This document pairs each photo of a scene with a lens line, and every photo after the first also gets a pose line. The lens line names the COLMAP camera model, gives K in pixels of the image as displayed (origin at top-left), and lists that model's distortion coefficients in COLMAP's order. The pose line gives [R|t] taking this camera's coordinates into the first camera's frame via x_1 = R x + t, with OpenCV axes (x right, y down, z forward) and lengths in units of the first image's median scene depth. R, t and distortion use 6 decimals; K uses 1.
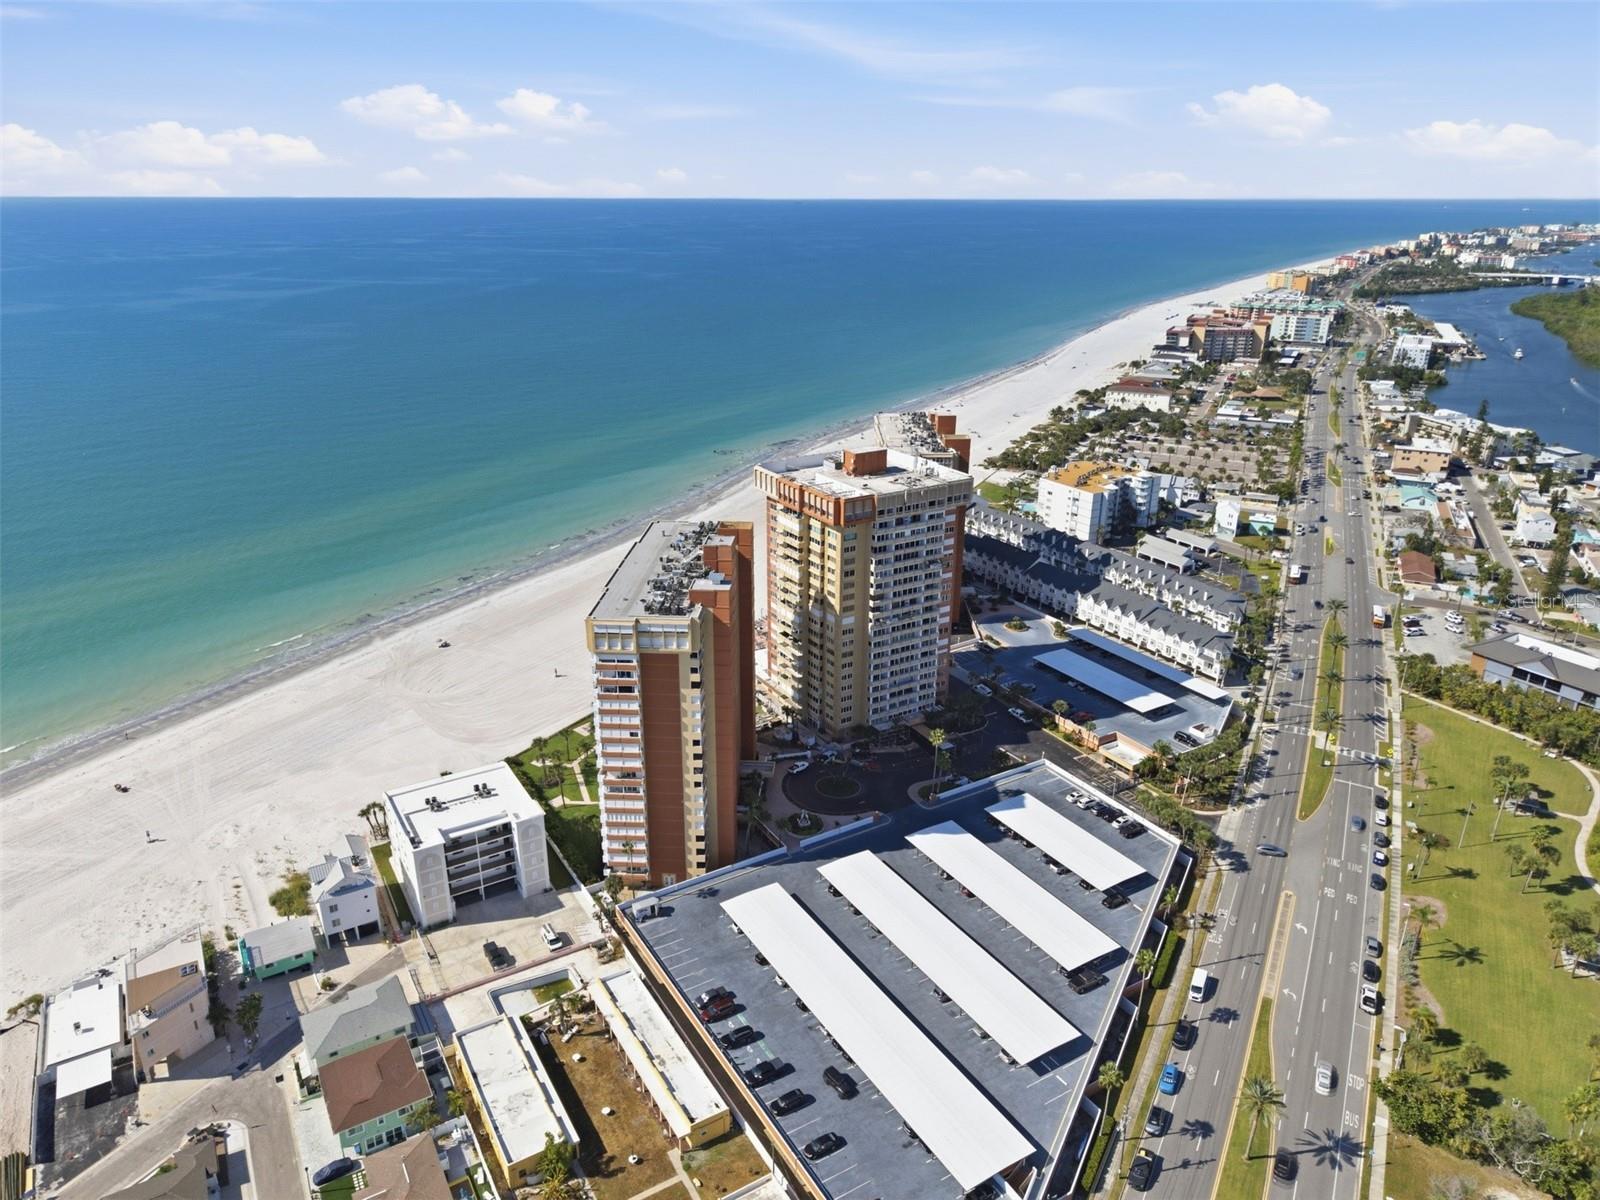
lens RADIAL K [[1064.3, 0, 800.0], [0, 1064.3, 600.0], [0, 0, 1]] dist [0.034847, -0.031247]
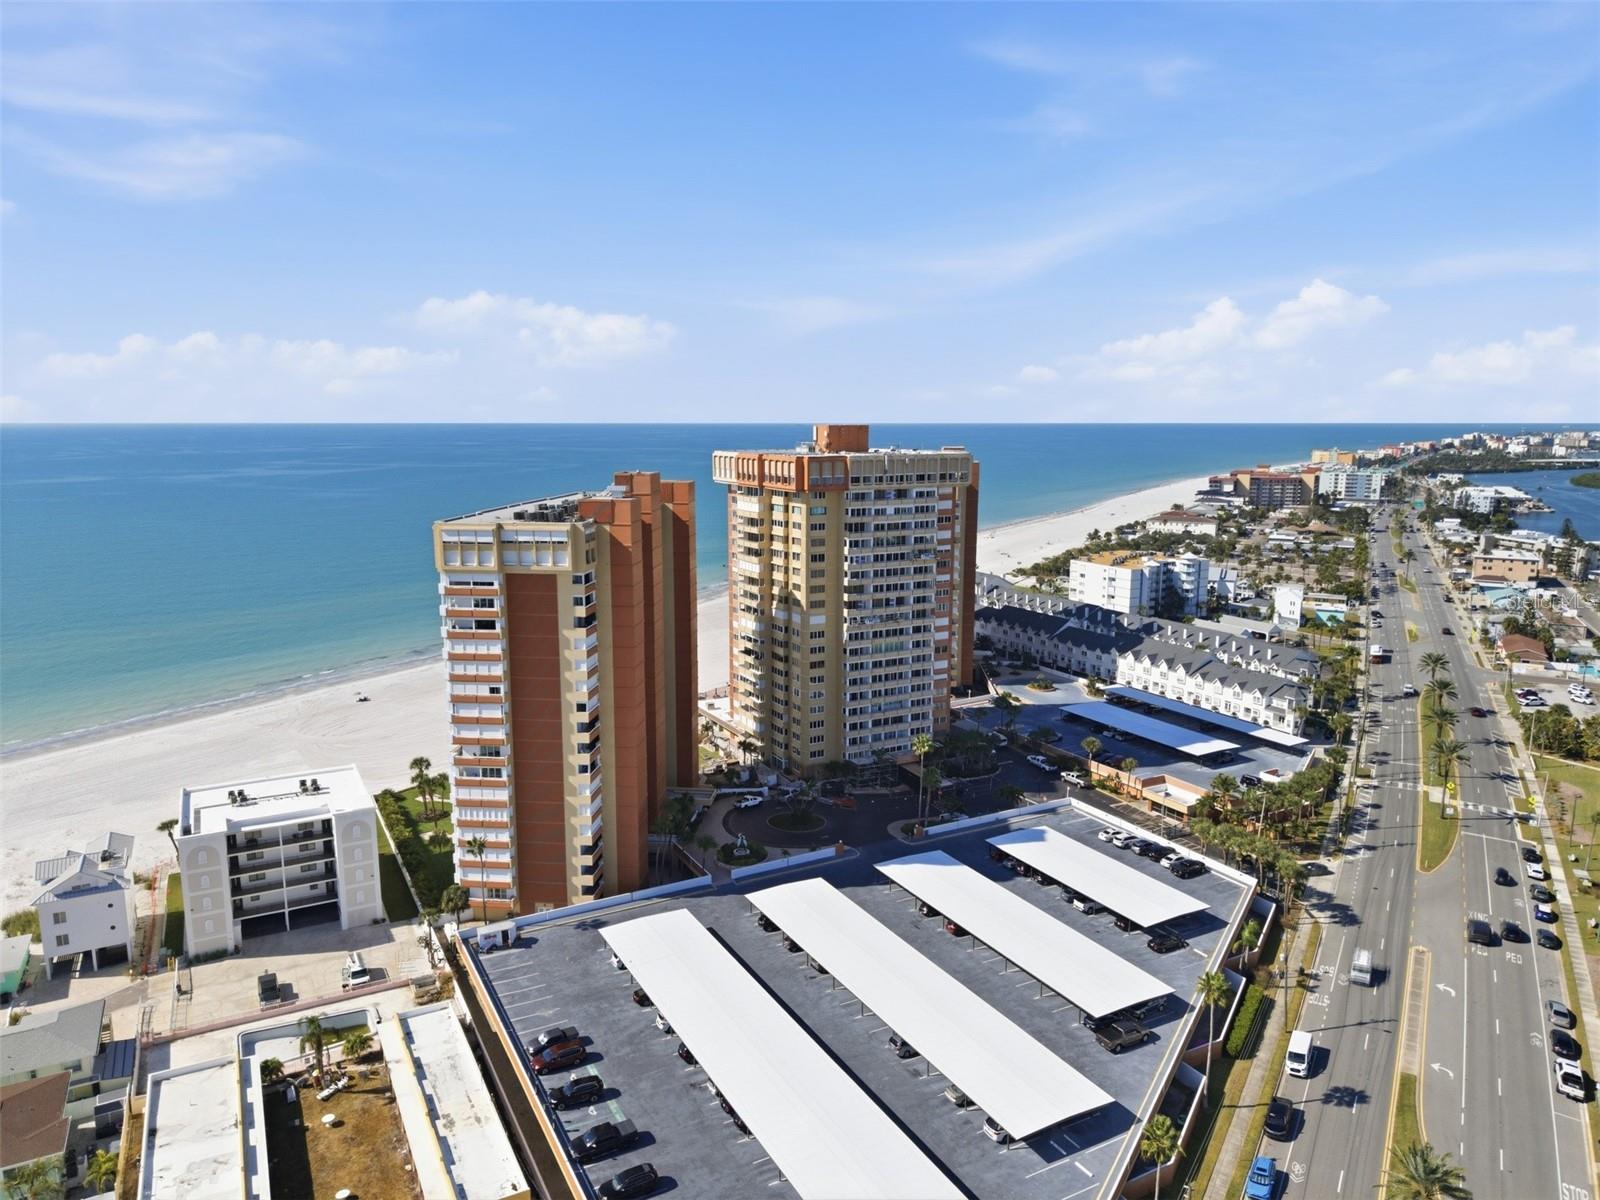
lens RADIAL K [[1064.3, 0, 800.0], [0, 1064.3, 600.0], [0, 0, 1]] dist [0.034847, -0.031247]
pose [[0.998889, 0.006677, -0.046641, 0.070646], [-0.015610, 0.980901, -0.193880, 0.162905], [0.044456, 0.194393, 0.979916, 0.213694]]
